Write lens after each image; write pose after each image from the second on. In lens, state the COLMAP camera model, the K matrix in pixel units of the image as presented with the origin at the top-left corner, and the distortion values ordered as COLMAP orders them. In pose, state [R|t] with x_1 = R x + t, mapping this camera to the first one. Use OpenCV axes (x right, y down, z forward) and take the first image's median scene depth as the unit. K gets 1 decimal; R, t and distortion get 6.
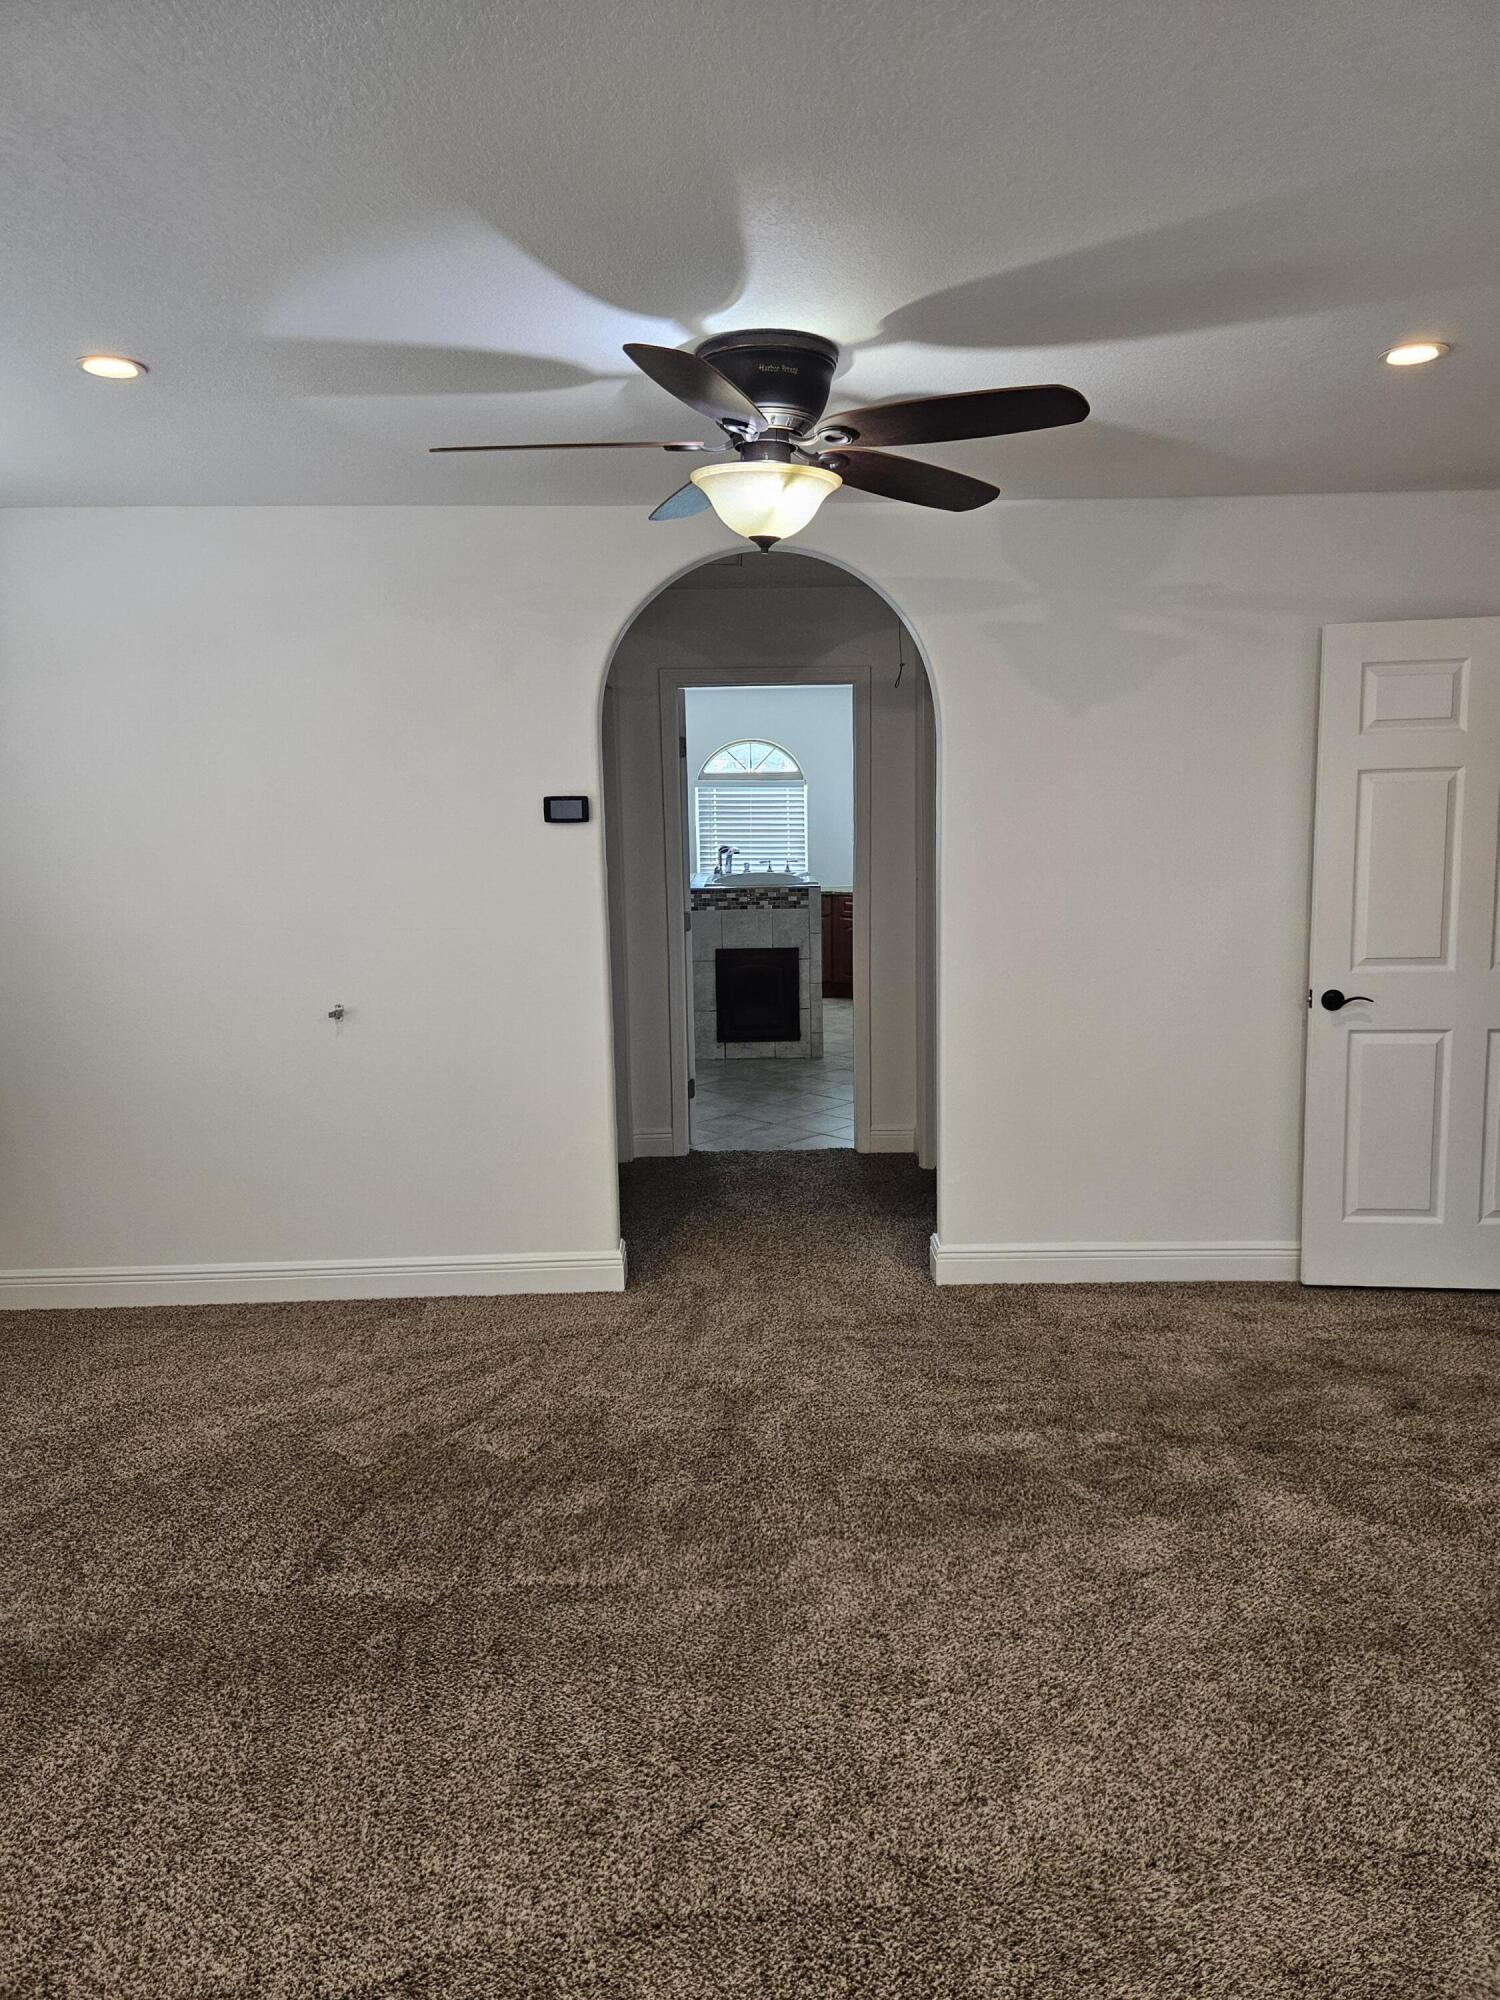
lens RADIAL K [[1343.1, 0, 748.1], [0, 1343.1, 996.9], [0, 0, 1]] dist [0.061778, -0.020901]
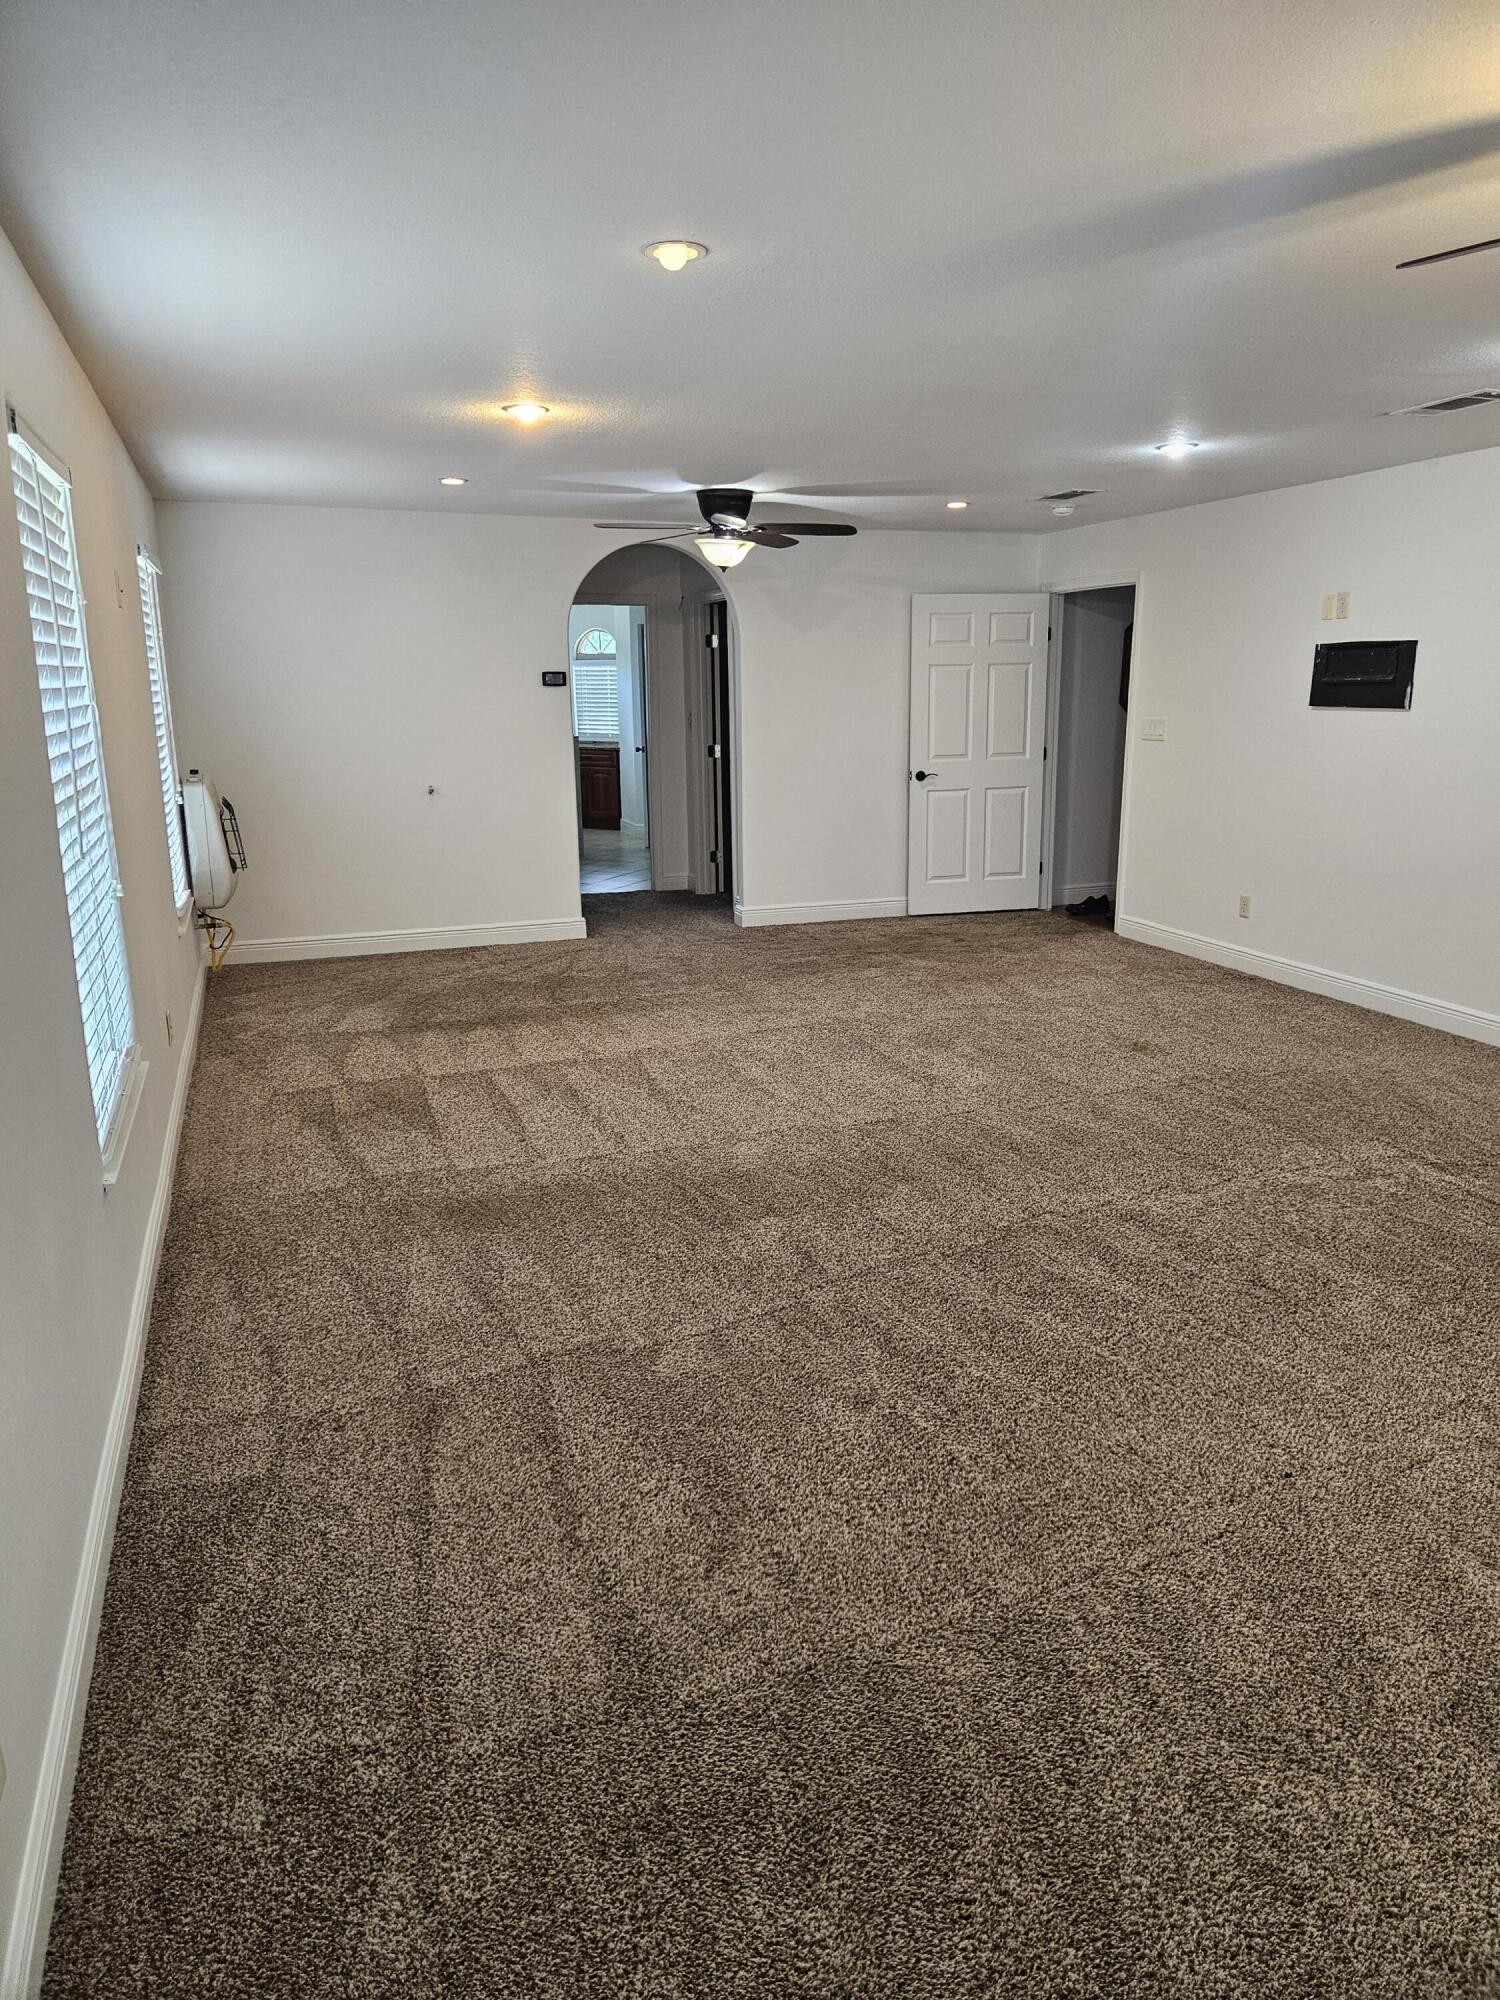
lens RADIAL K [[1343.1, 0, 754.4], [0, 1343.1, 996.6], [0, 0, 1]] dist [0.061778, -0.020901]
pose [[0.946494, -0.066205, 0.315858, -0.488605], [0.040144, 0.995283, 0.088320, 0.146819], [-0.320215, -0.070914, 0.944687, -0.900772]]
